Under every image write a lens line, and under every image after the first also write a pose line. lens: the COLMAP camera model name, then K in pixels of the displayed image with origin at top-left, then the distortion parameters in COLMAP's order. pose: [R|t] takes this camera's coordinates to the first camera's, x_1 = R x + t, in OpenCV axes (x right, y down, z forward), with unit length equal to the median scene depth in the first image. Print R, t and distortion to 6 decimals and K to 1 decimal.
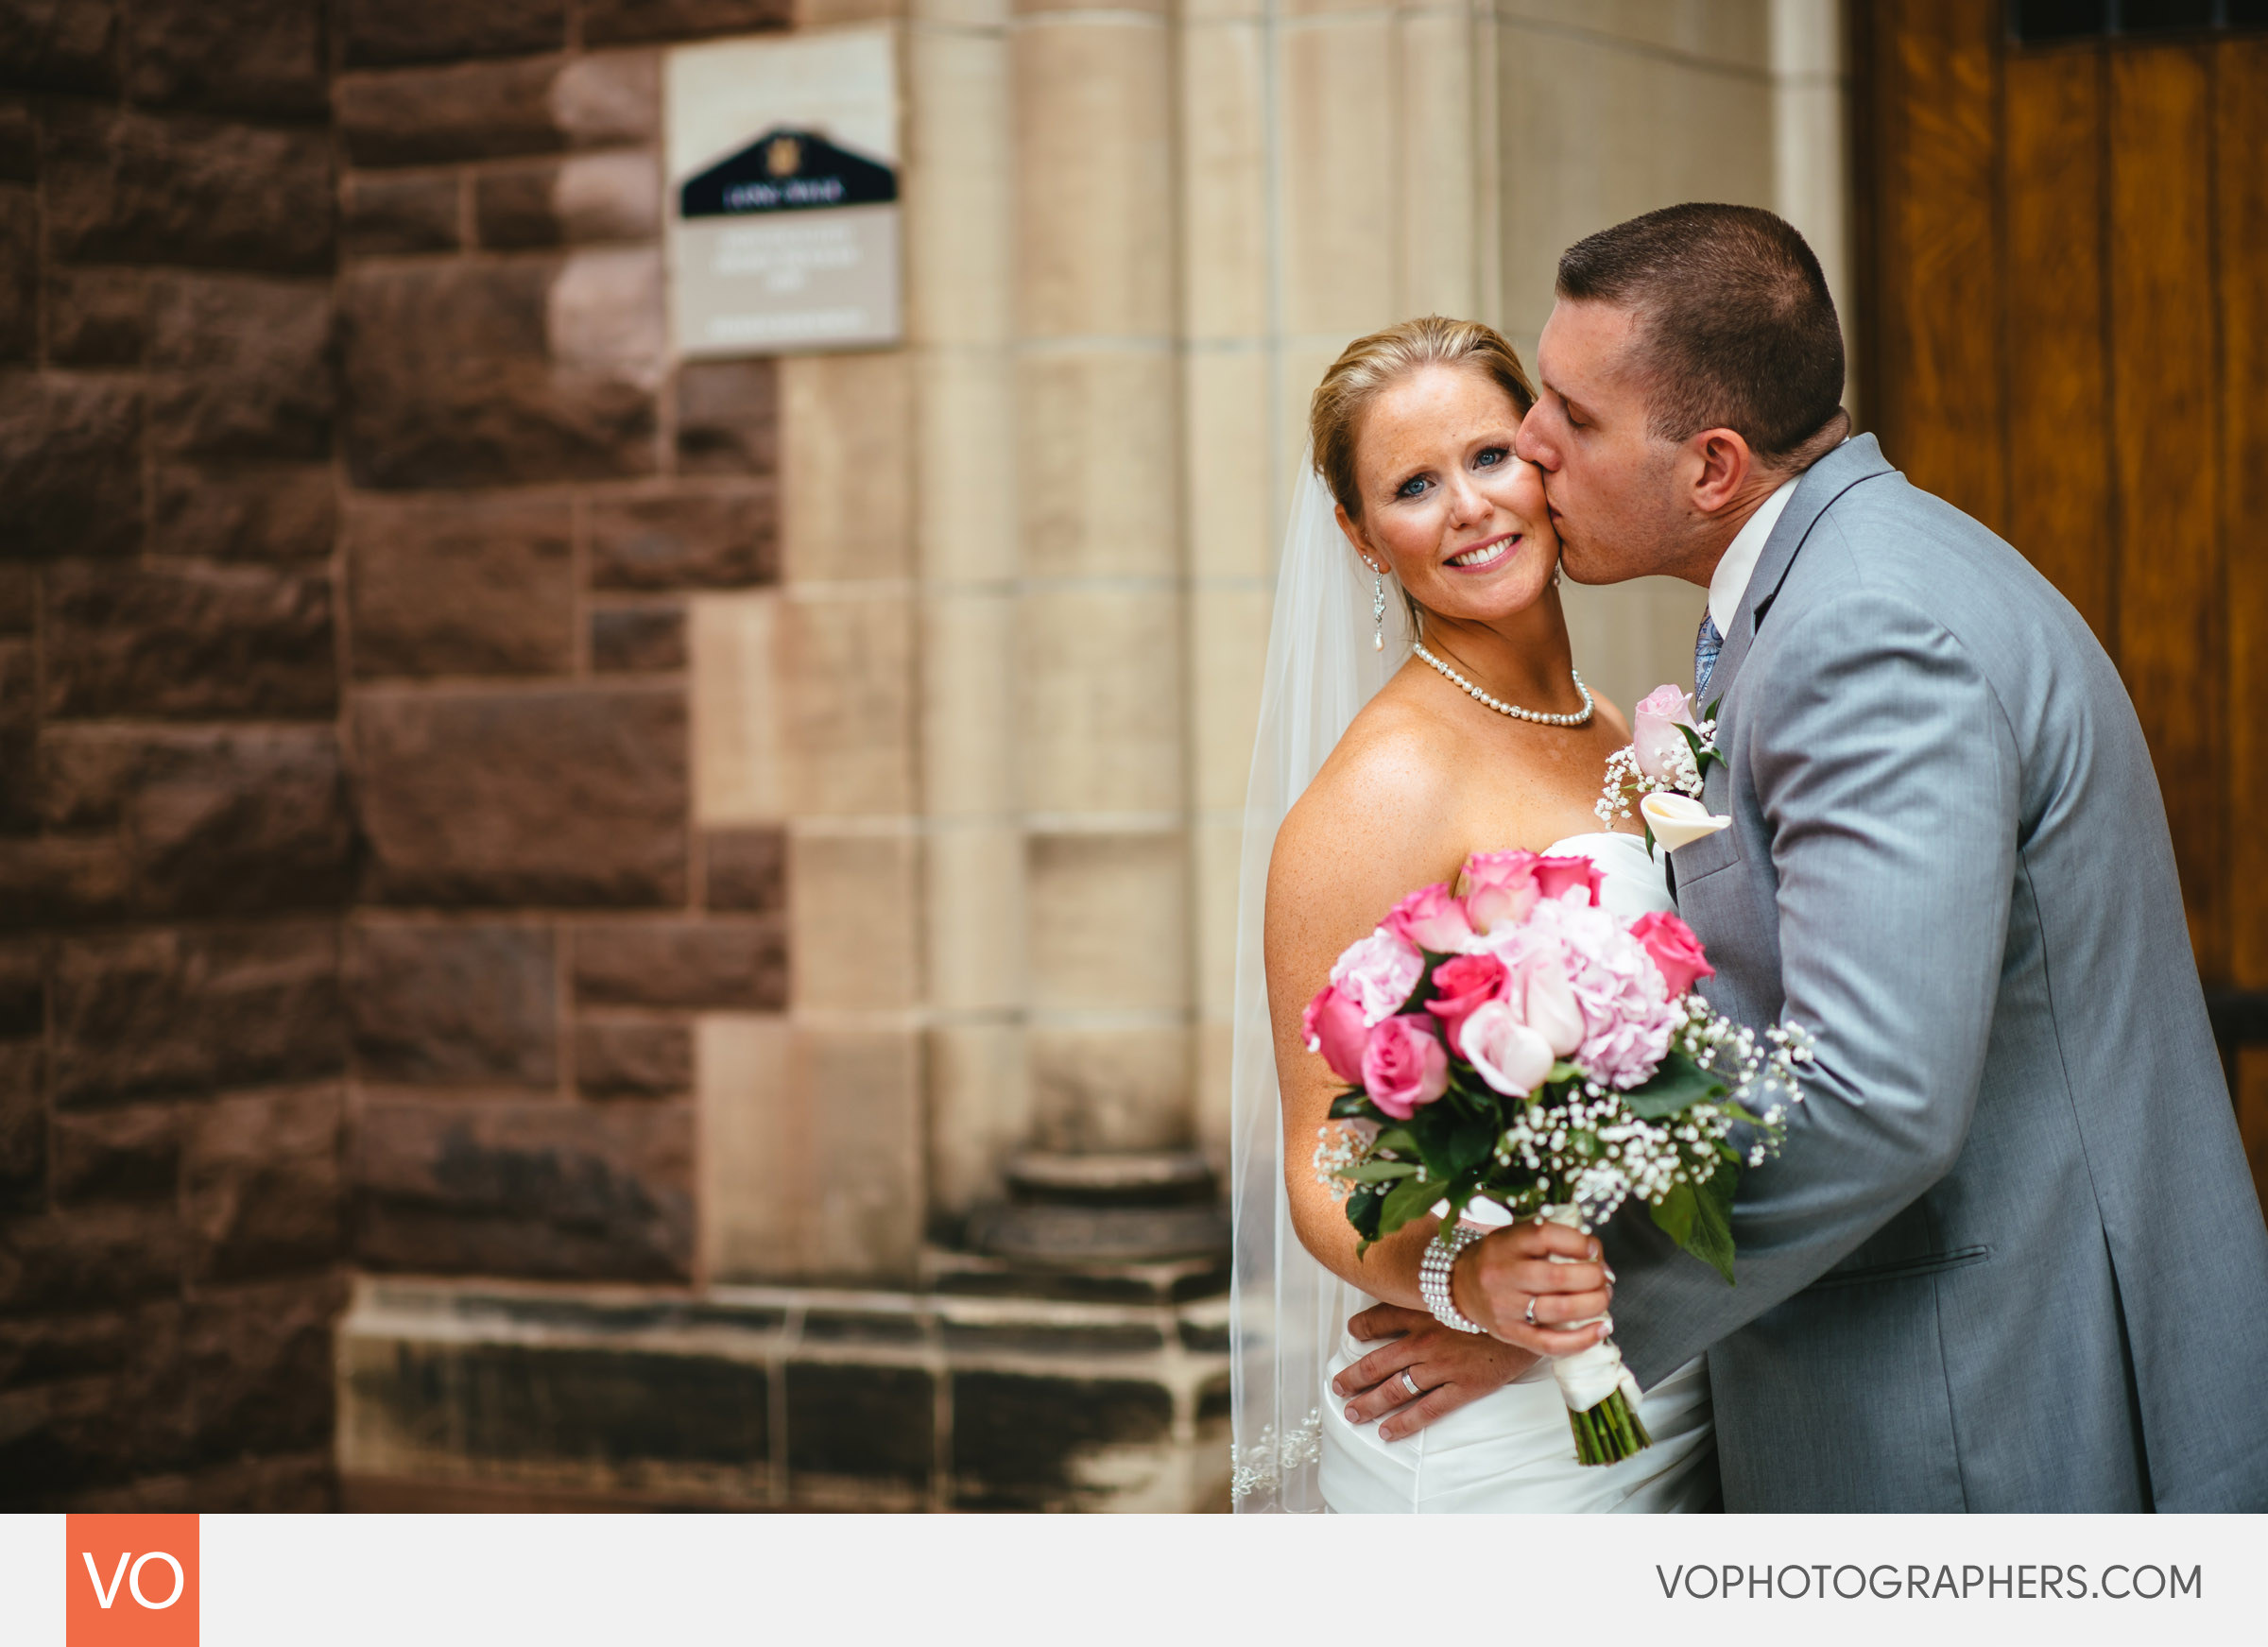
lens RADIAL K [[5566.9, 0, 1134.1], [0, 5566.9, 767.8], [0, 0, 1]] dist [-0.064249, -0.439541]
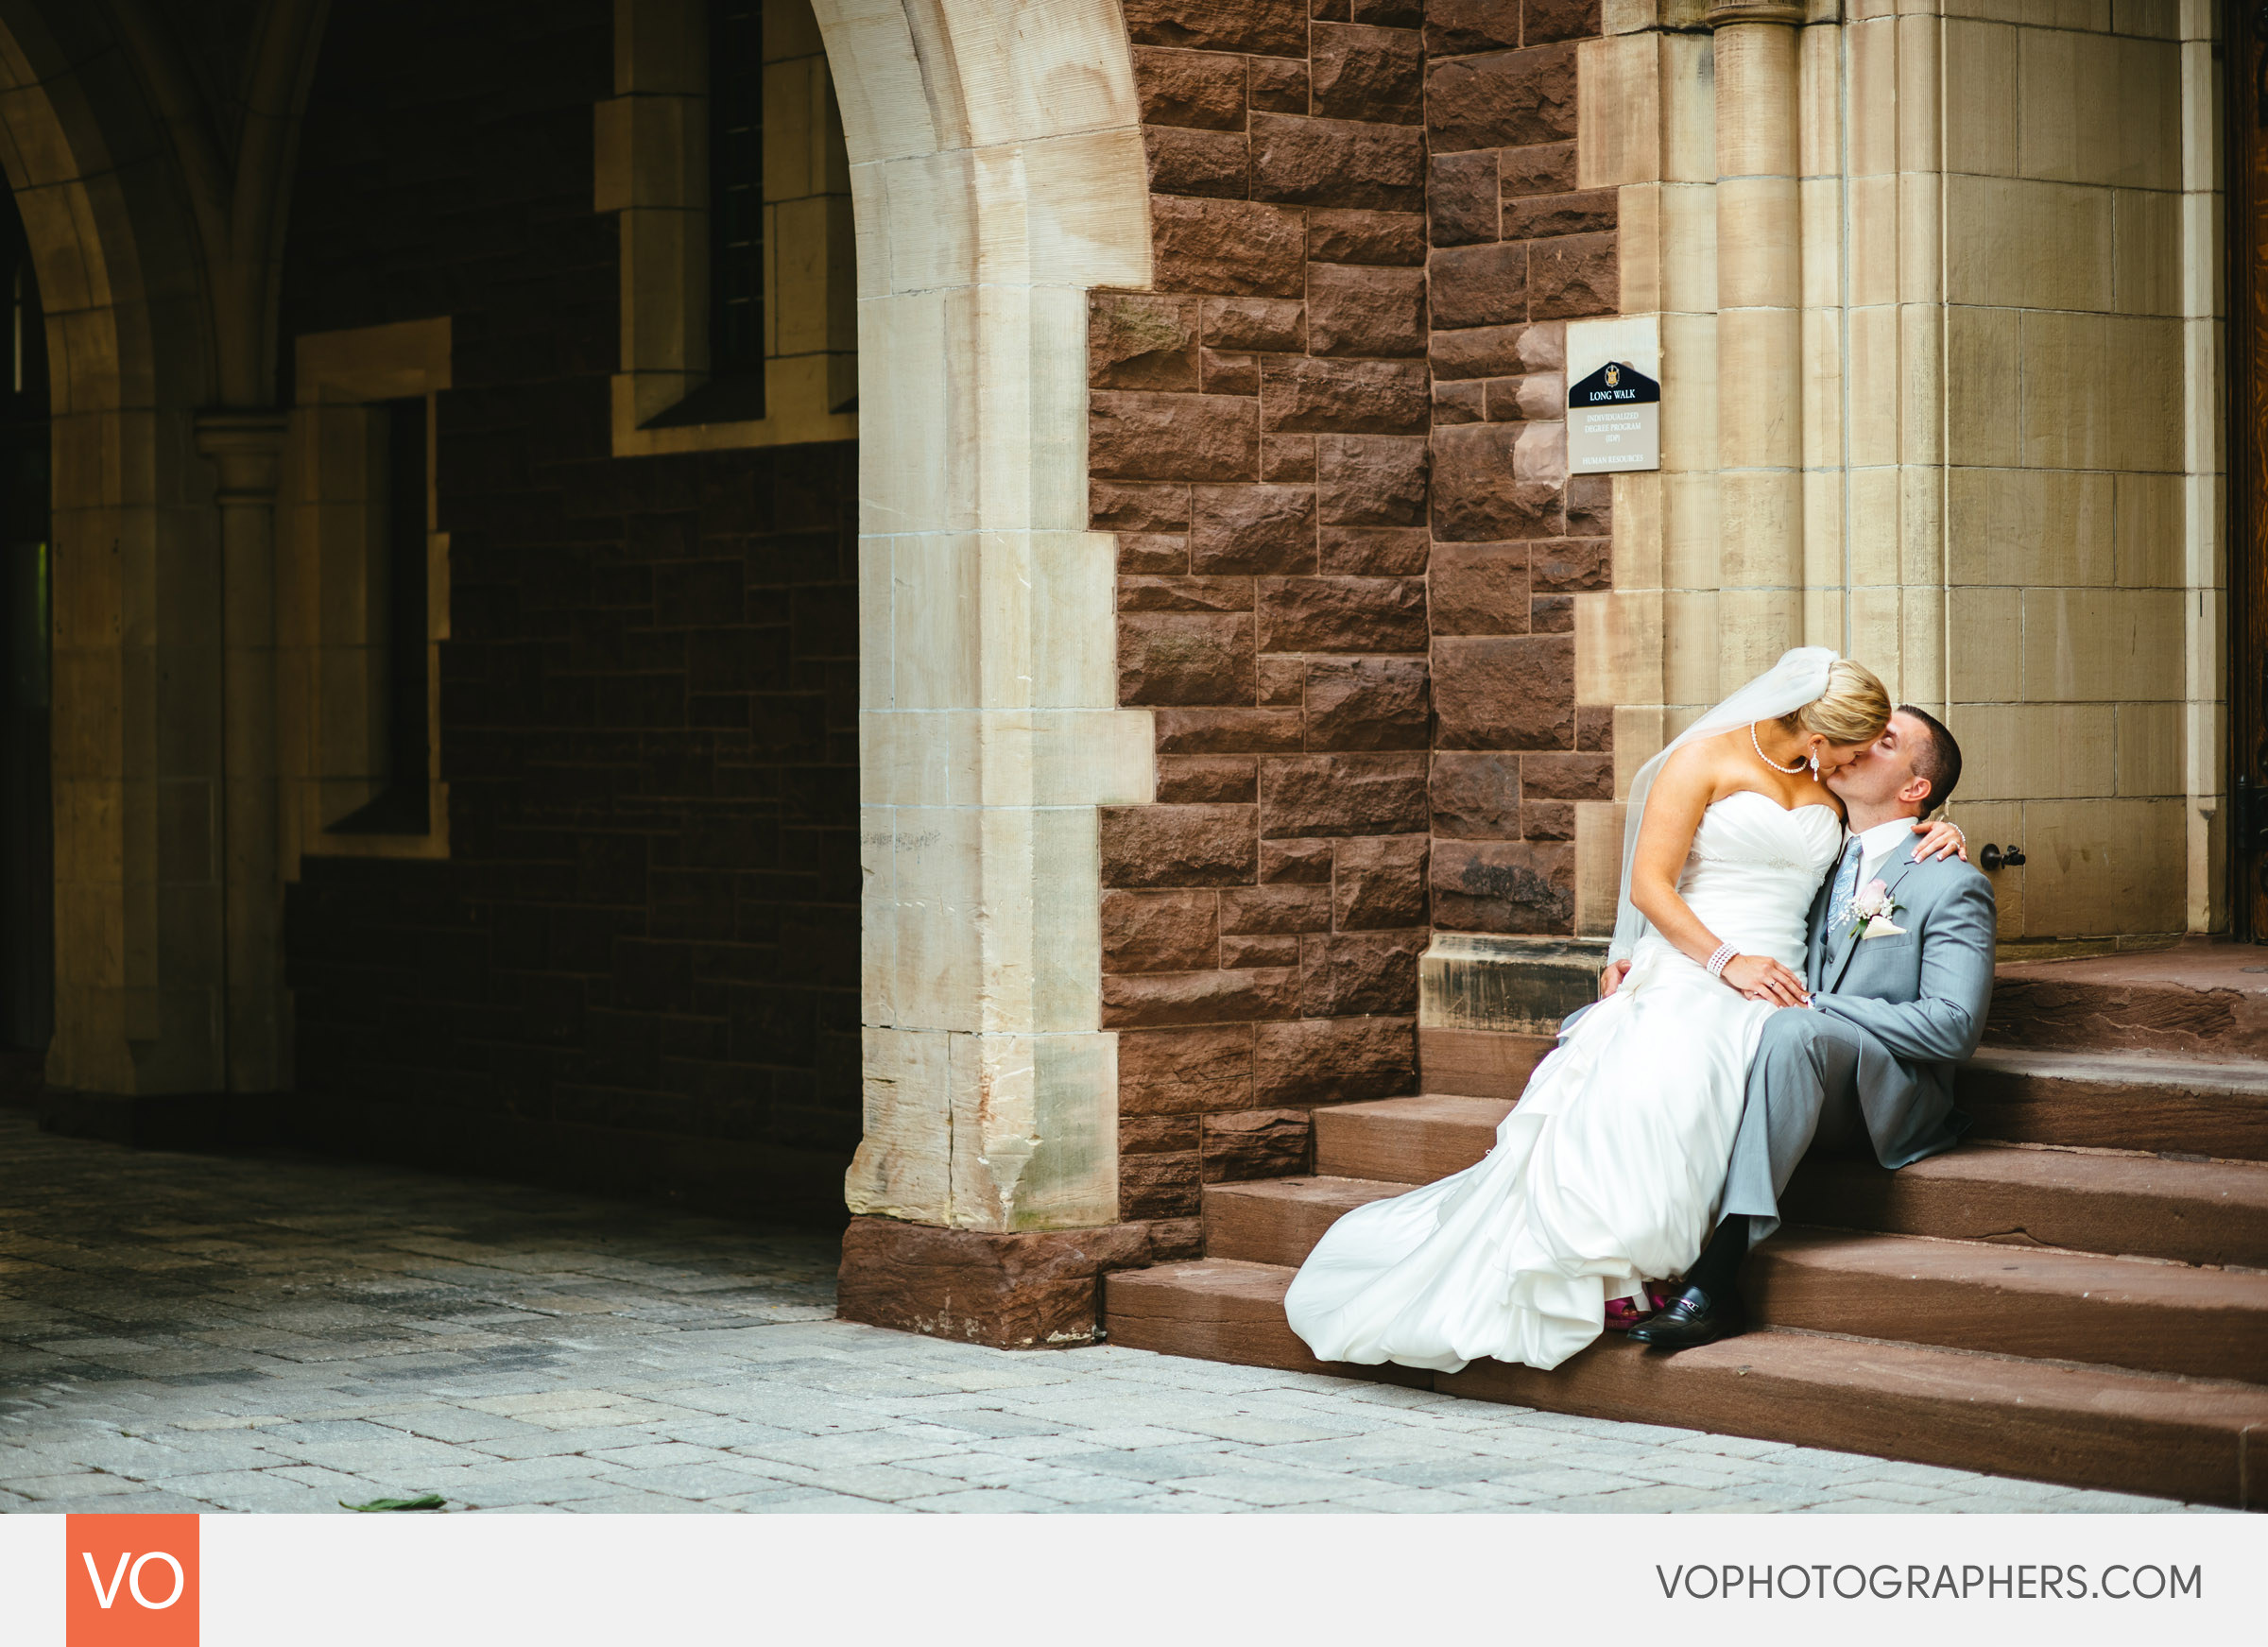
lens RADIAL K [[5566.9, 0, 1134.1], [0, 5566.9, 767.8], [0, 0, 1]] dist [-0.064249, -0.439541]
pose [[0.928554, 0.015492, -0.370874, 0.522816], [-0.012708, 0.999870, 0.009950, 0.014545], [0.370980, -0.004526, 0.928630, -0.937773]]
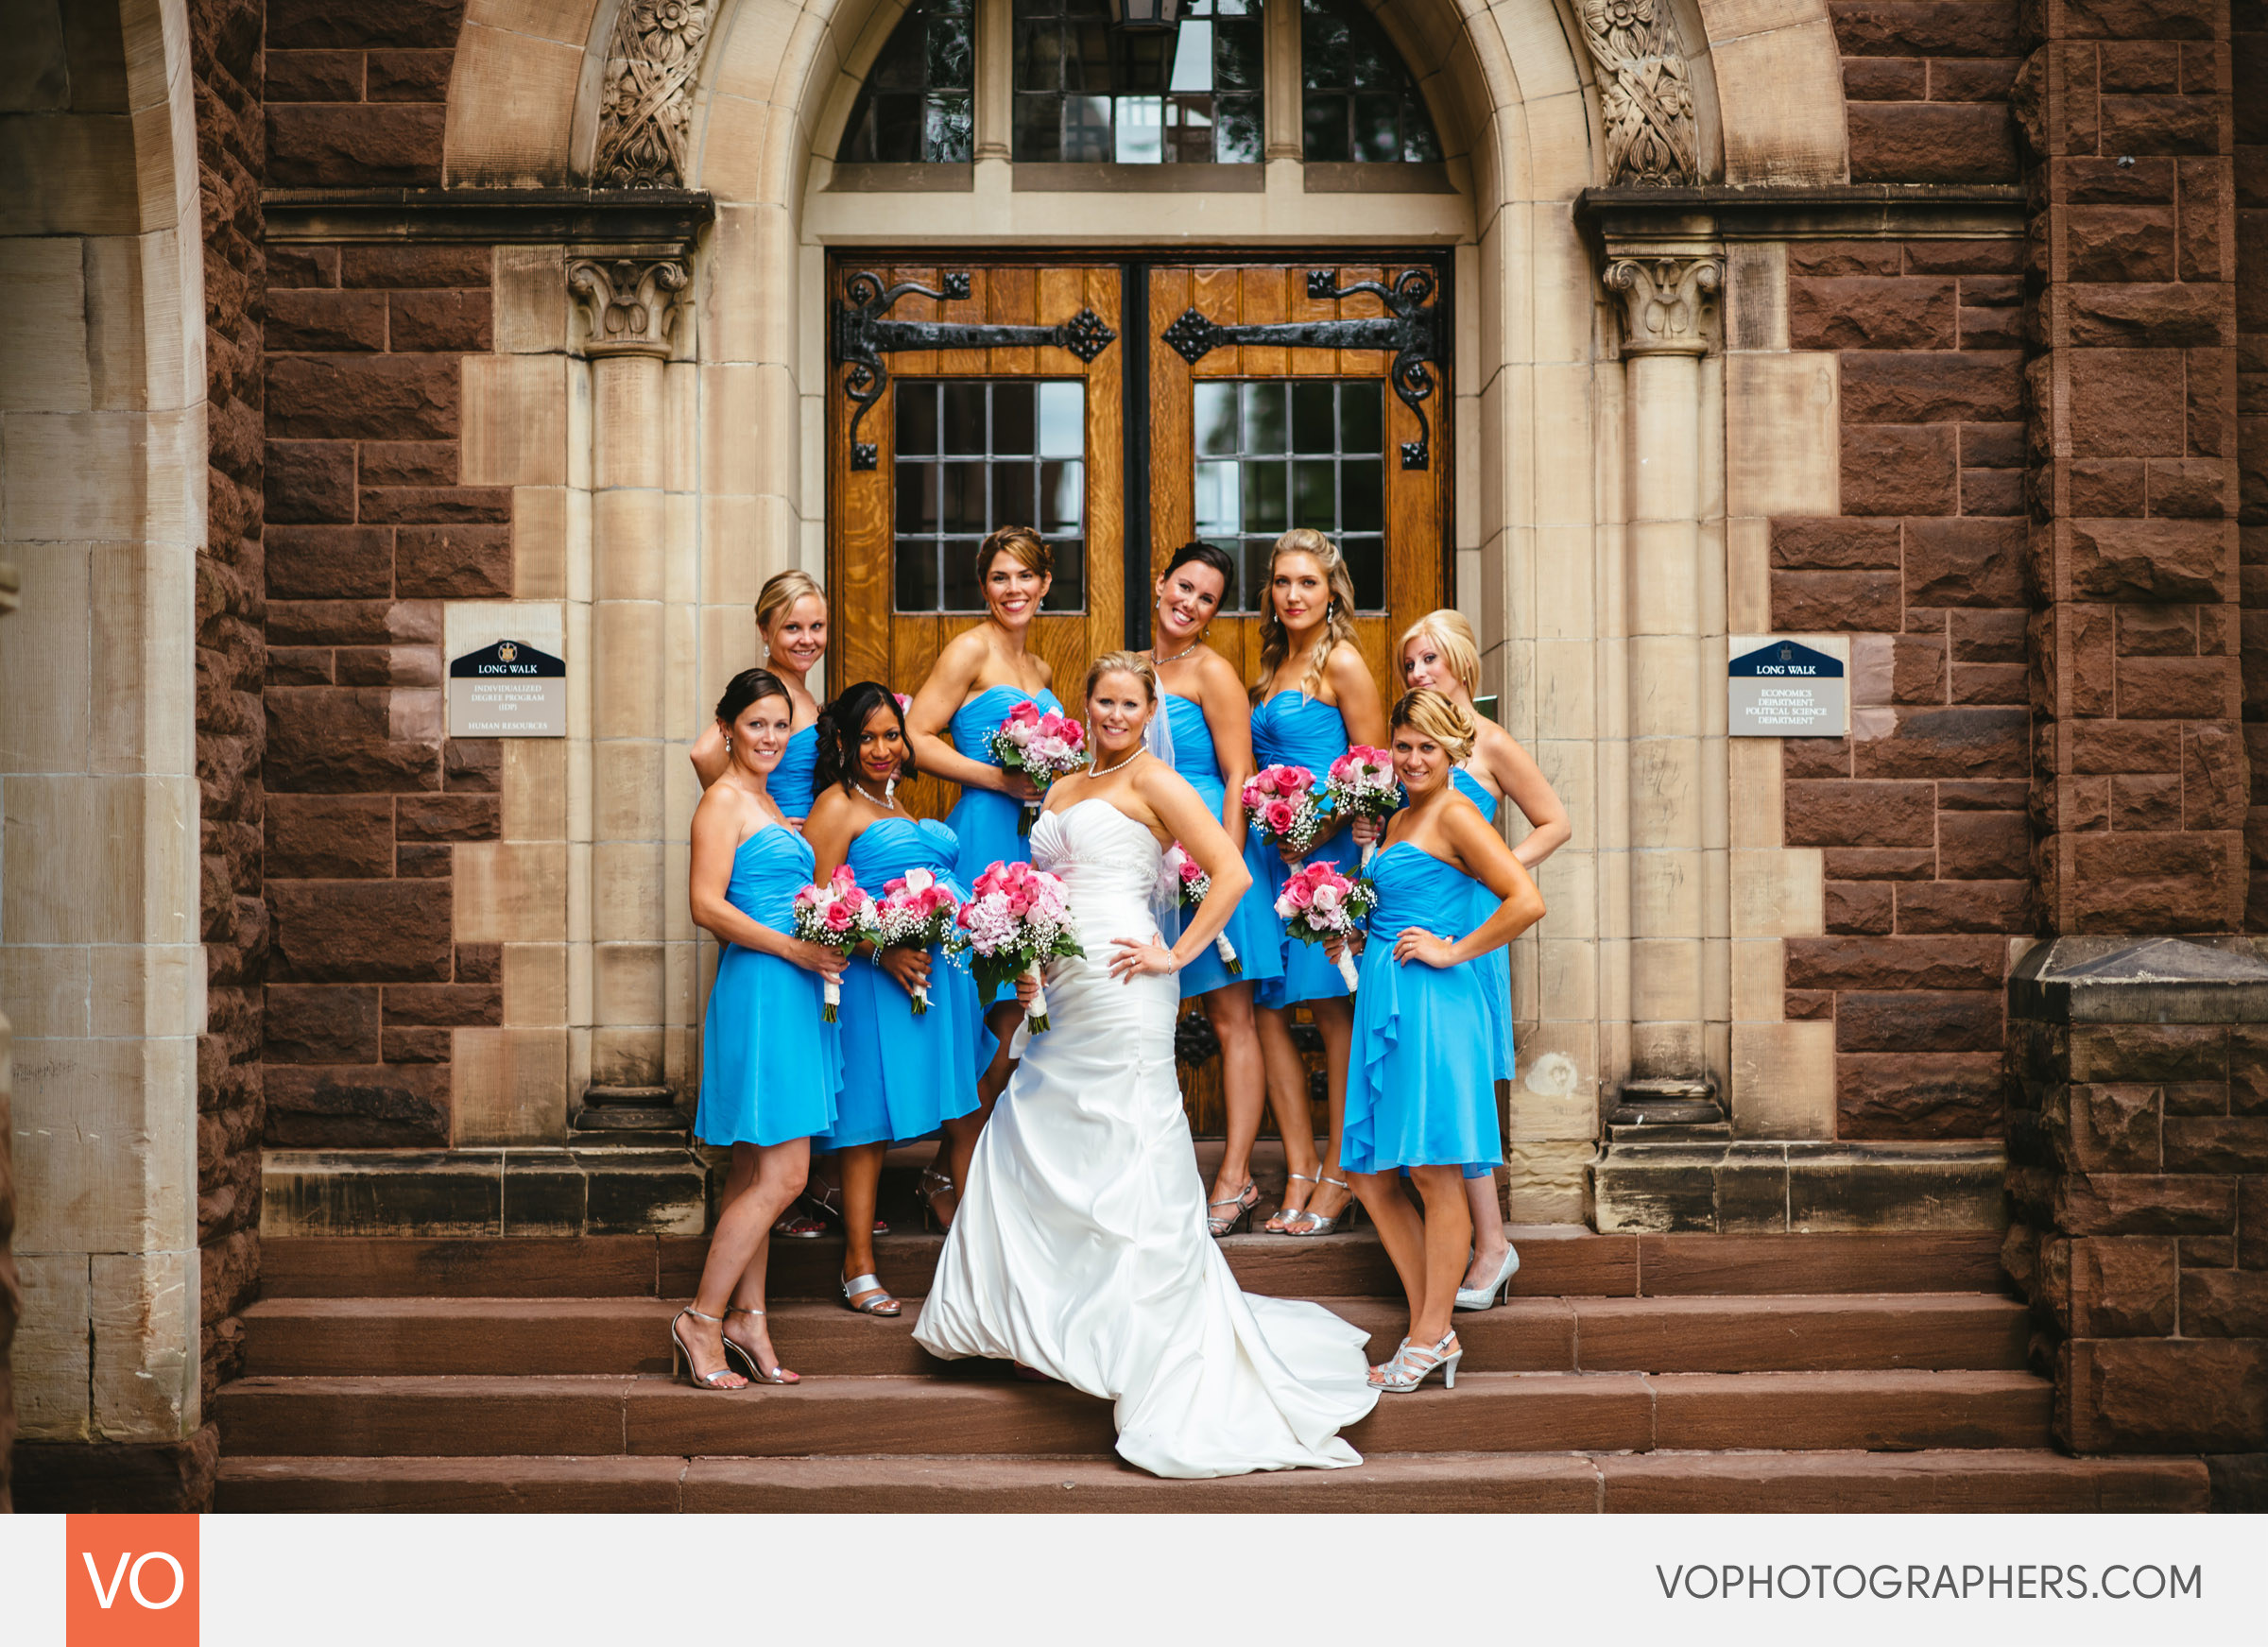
lens RADIAL K [[5566.9, 0, 1134.1], [0, 5566.9, 767.8], [0, 0, 1]] dist [-0.064249, -0.439541]
pose [[0.851809, 0.029901, 0.522998, -1.032550], [-0.007811, 0.998984, -0.044392, 0.037469], [-0.523794, 0.033728, 0.851177, -1.082852]]
